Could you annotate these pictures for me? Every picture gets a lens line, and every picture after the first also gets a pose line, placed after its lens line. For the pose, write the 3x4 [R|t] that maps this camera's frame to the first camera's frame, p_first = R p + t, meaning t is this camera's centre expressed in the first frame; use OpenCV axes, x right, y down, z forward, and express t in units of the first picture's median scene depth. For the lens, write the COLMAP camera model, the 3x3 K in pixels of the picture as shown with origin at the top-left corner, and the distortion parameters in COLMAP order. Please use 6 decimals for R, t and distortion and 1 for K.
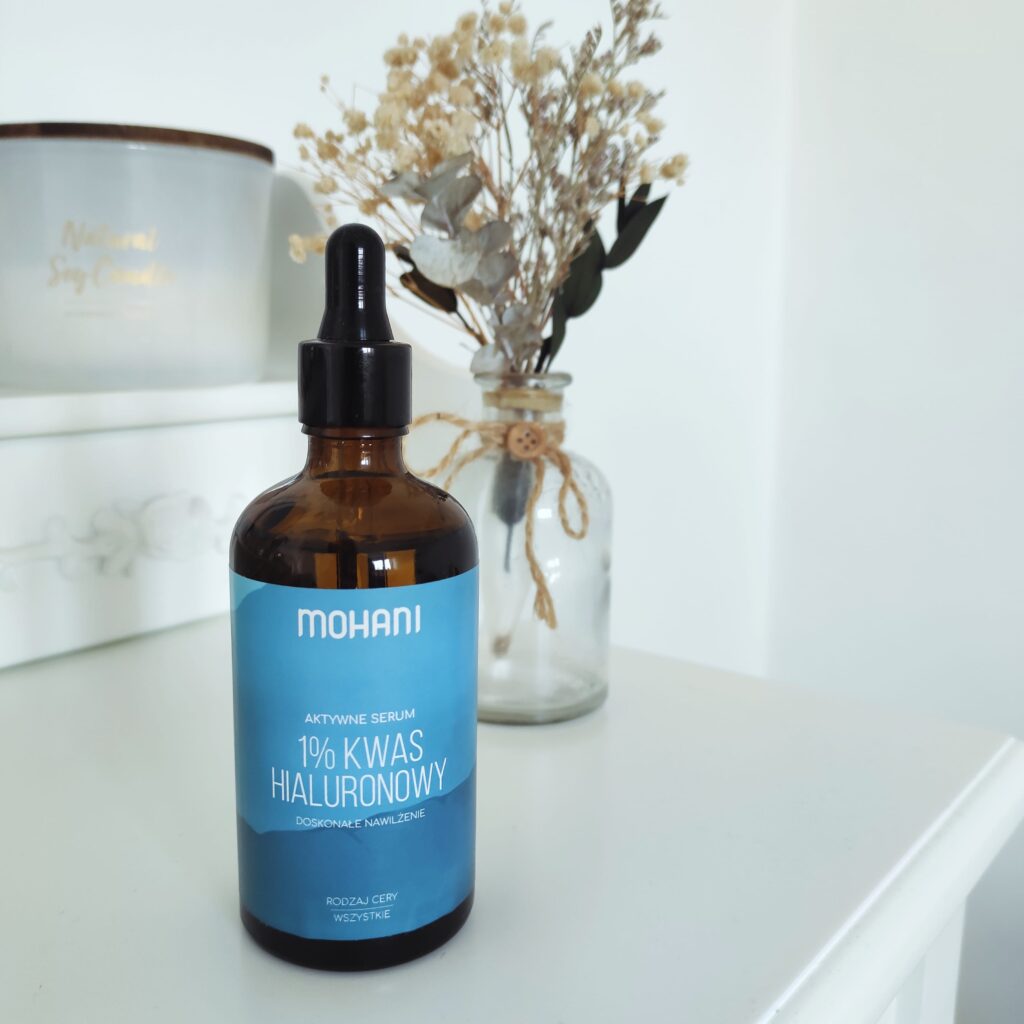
lens RADIAL K [[1097.7, 0, 535.5], [0, 1097.7, 509.2], [0, 0, 1]] dist [-0.028558, 0.001605]
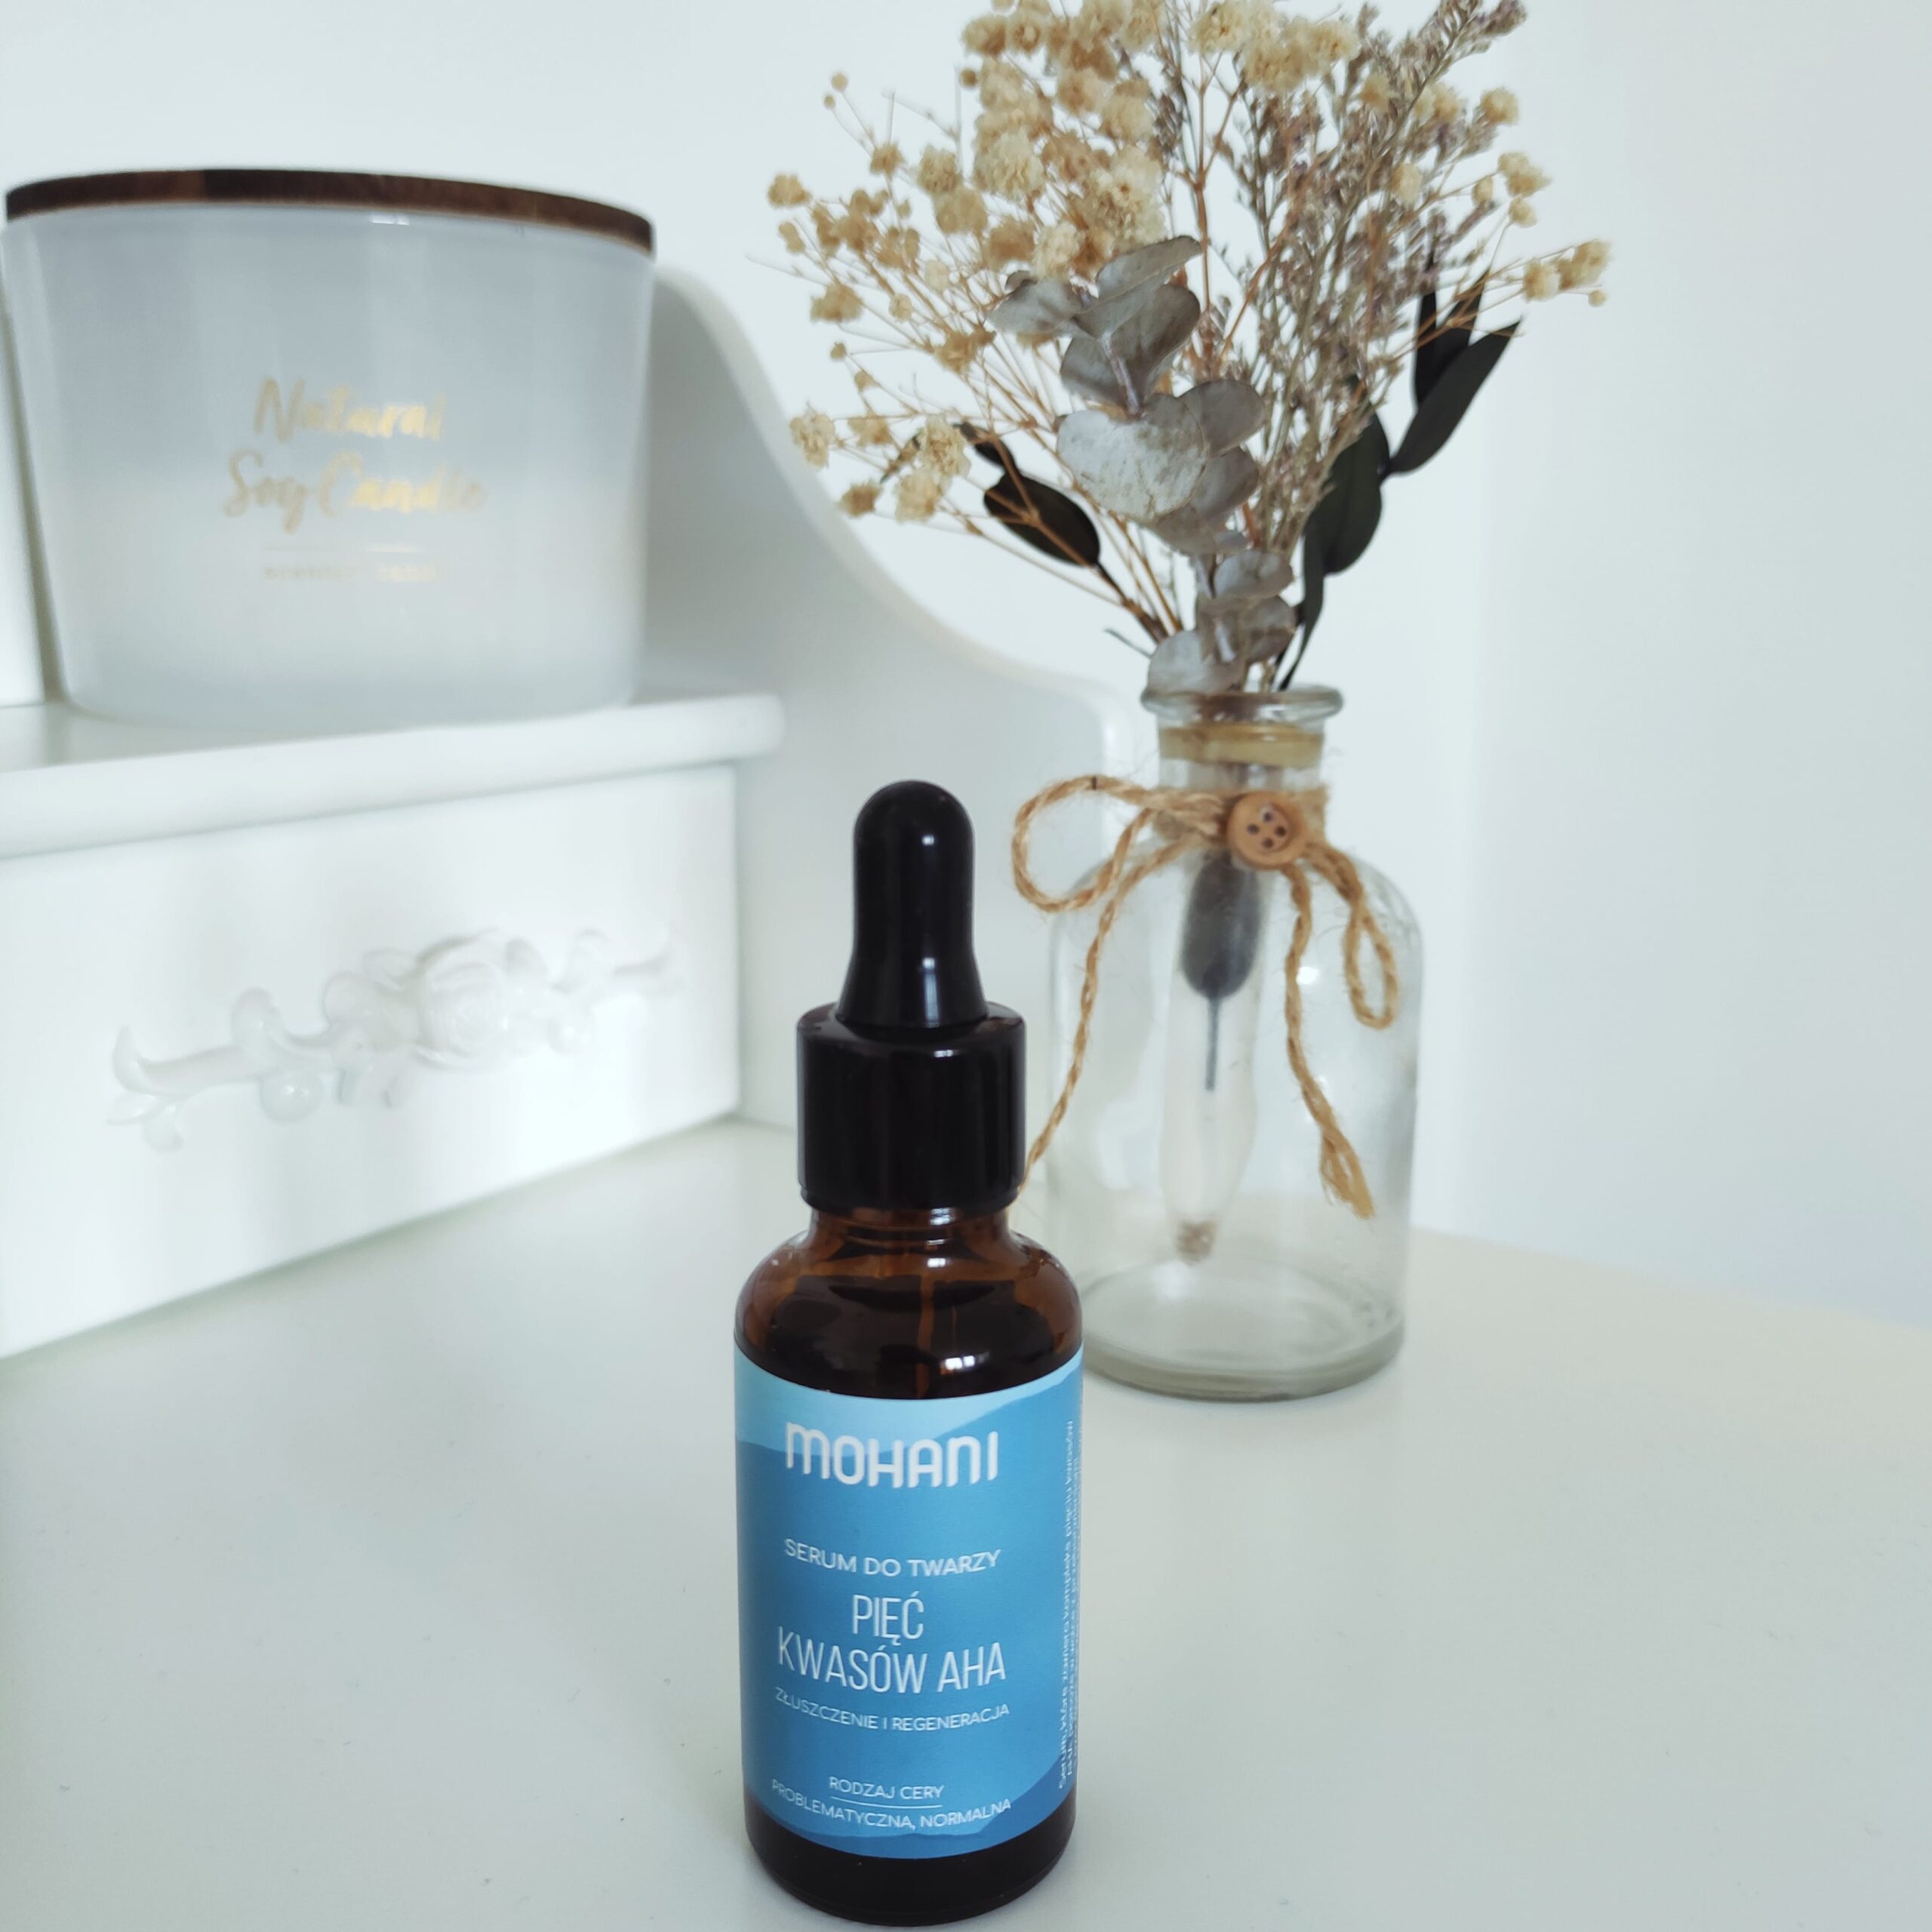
lens RADIAL K [[2067.2, 0, 1013.0], [0, 2067.2, 971.6], [0, 0, 1]] dist [0.000336, -0.026026]
pose [[0.998552, -0.019627, 0.050086, -0.166564], [0.017860, 0.999210, 0.035493, -0.032810], [-0.050743, -0.034547, 0.998114, 0.074680]]
